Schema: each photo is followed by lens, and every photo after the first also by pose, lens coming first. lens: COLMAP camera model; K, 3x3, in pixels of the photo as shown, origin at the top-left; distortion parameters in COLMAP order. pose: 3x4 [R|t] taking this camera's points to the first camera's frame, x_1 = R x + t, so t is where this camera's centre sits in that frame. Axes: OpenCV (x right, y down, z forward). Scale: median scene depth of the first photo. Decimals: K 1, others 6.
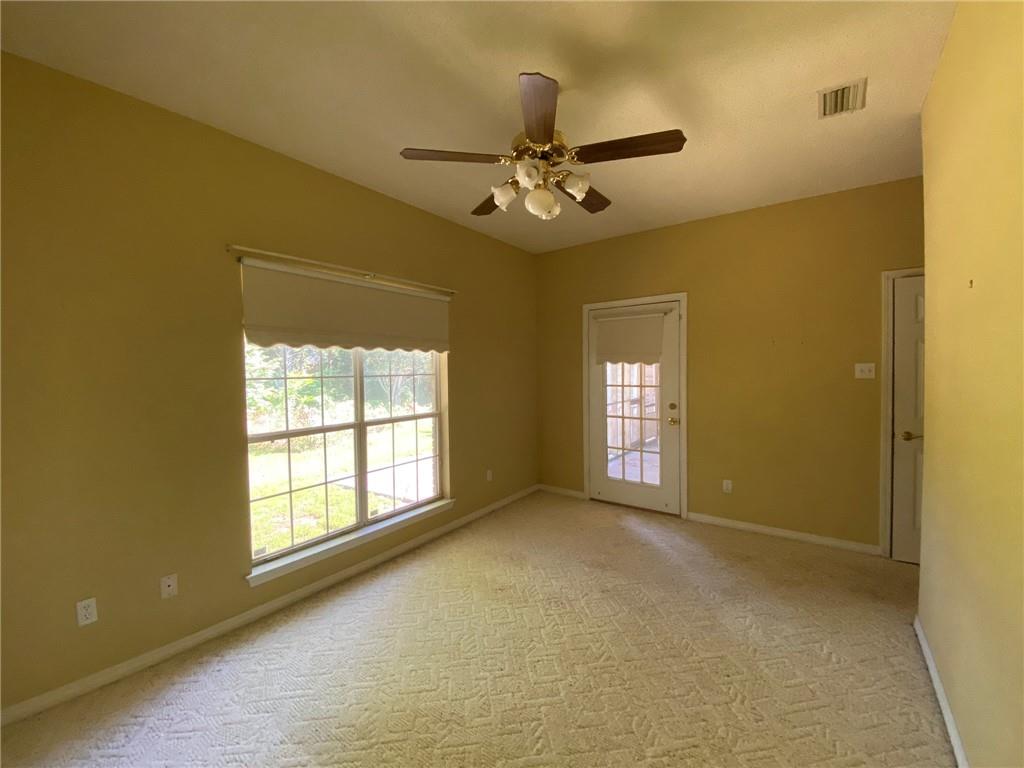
lens RADIAL K [[419.7, 0, 510.1], [0, 419.7, 377.6], [0, 0, 1]] dist [0.036634, -0.000768]
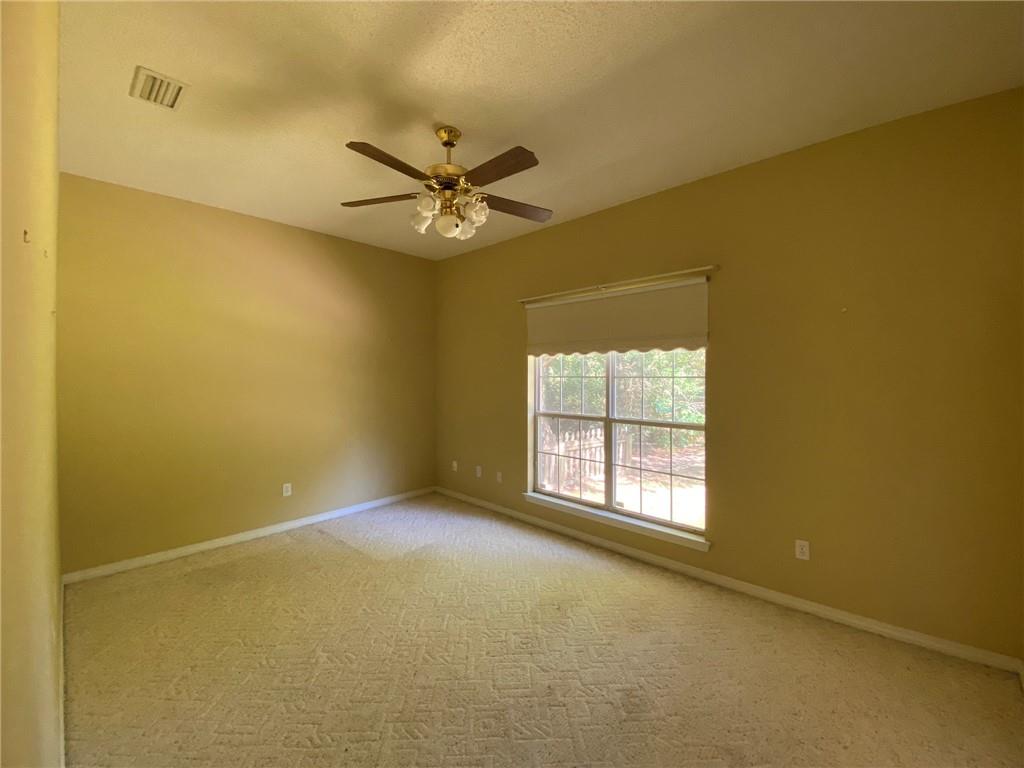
lens RADIAL K [[419.7, 0, 510.1], [0, 419.7, 377.6], [0, 0, 1]] dist [0.036634, -0.000768]
pose [[-0.121278, 0.020069, -0.992416, 0.794280], [-0.019804, 0.999548, 0.022633, -0.021827], [0.992421, 0.022398, -0.120825, 0.872089]]
